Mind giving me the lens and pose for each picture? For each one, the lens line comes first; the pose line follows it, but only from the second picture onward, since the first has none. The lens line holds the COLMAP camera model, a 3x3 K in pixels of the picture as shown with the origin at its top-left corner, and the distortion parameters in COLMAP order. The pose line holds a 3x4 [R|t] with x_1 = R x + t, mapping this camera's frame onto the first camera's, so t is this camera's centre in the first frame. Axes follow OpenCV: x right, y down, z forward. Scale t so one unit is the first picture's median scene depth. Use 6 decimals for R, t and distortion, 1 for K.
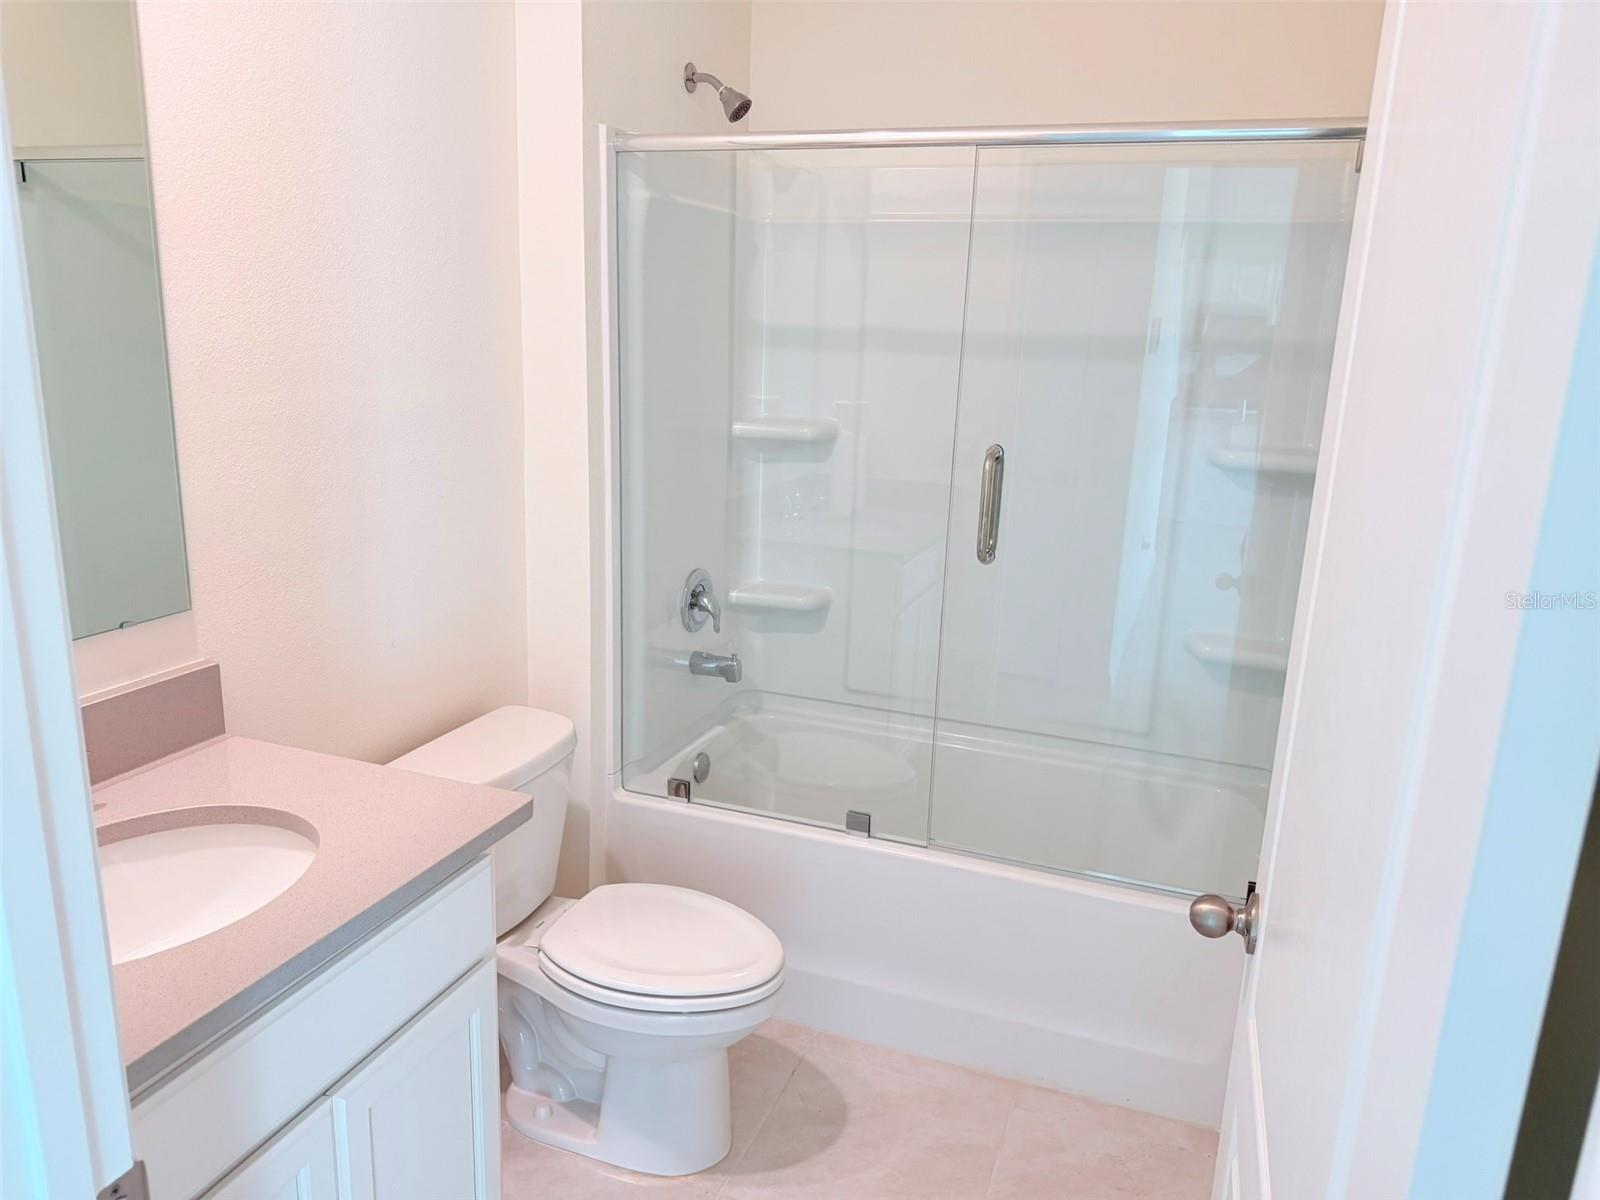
lens RADIAL K [[1105.1, 0, 800.0], [0, 1105.1, 600.0], [0, 0, 1]] dist [0.038498, -0.001395]
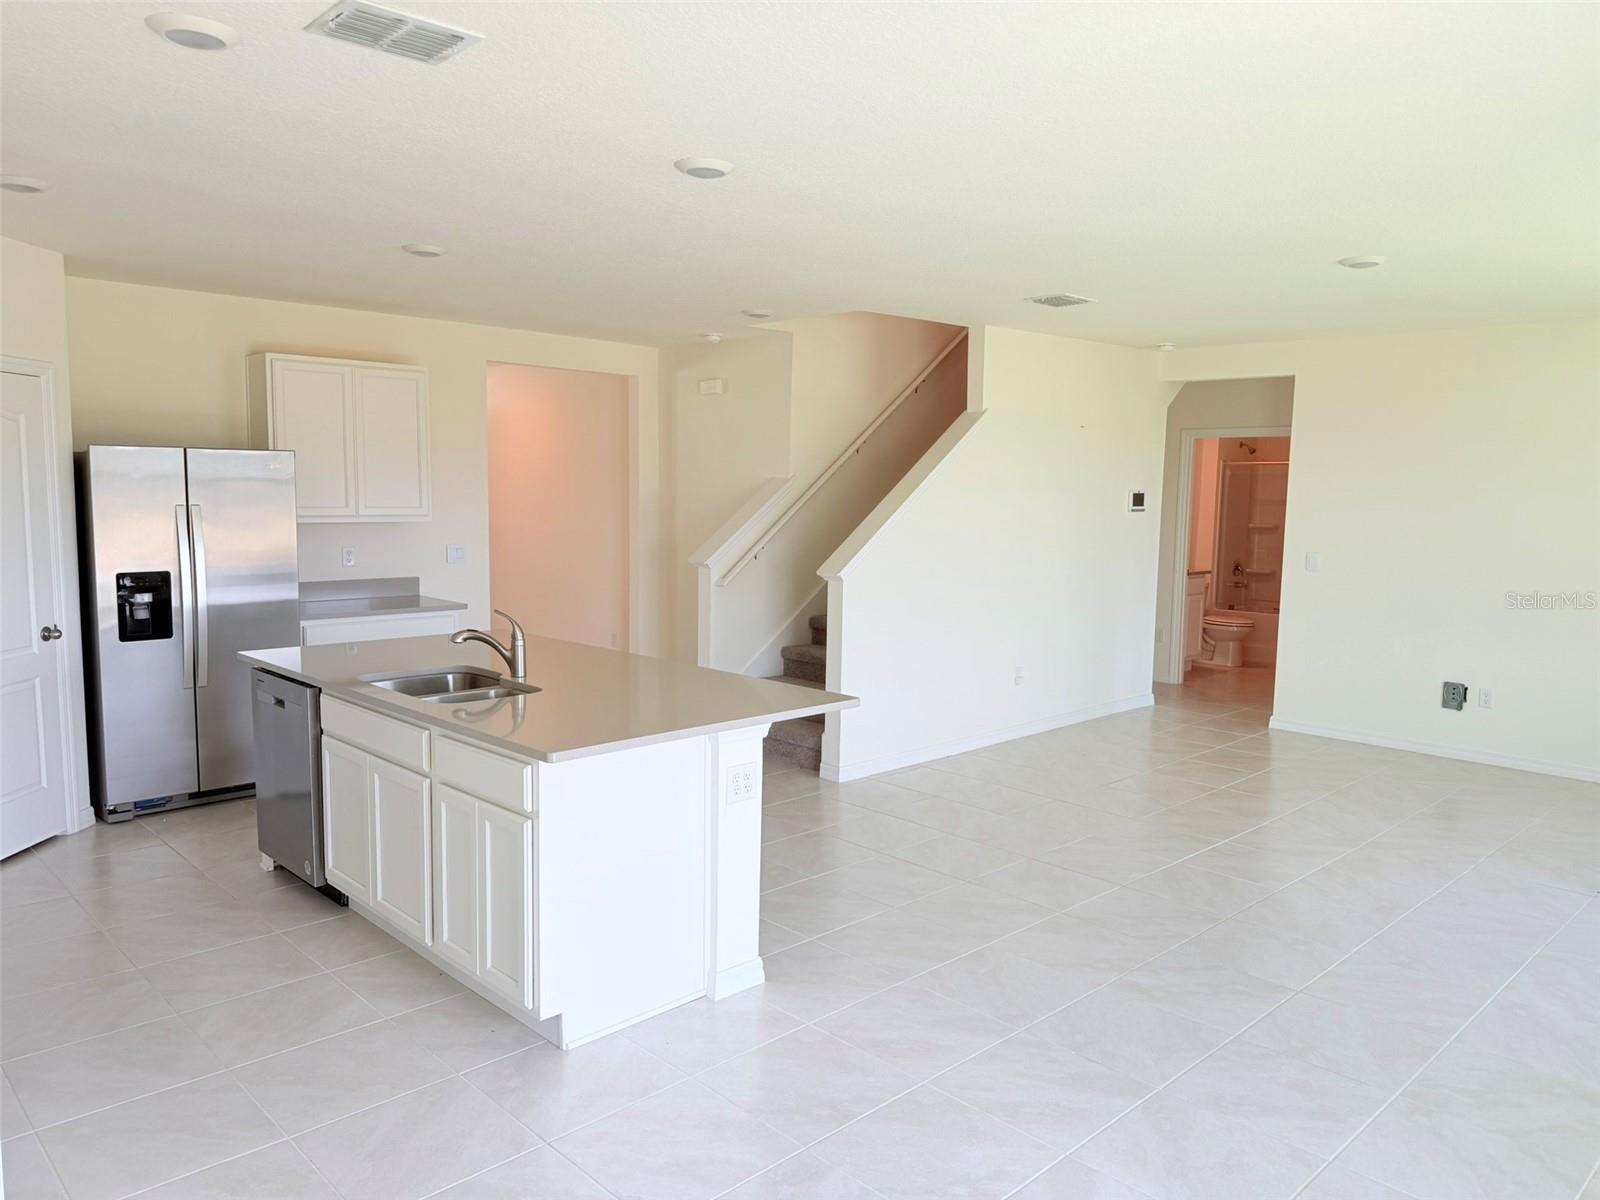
lens RADIAL K [[1105.1, 0, 800.0], [0, 1105.1, 600.0], [0, 0, 1]] dist [0.038498, -0.001395]
pose [[0.897878, 0.023009, -0.439642, 0.244995], [-0.087752, 0.987948, -0.127510, 0.735983], [0.431410, 0.153068, 0.889076, -3.091508]]
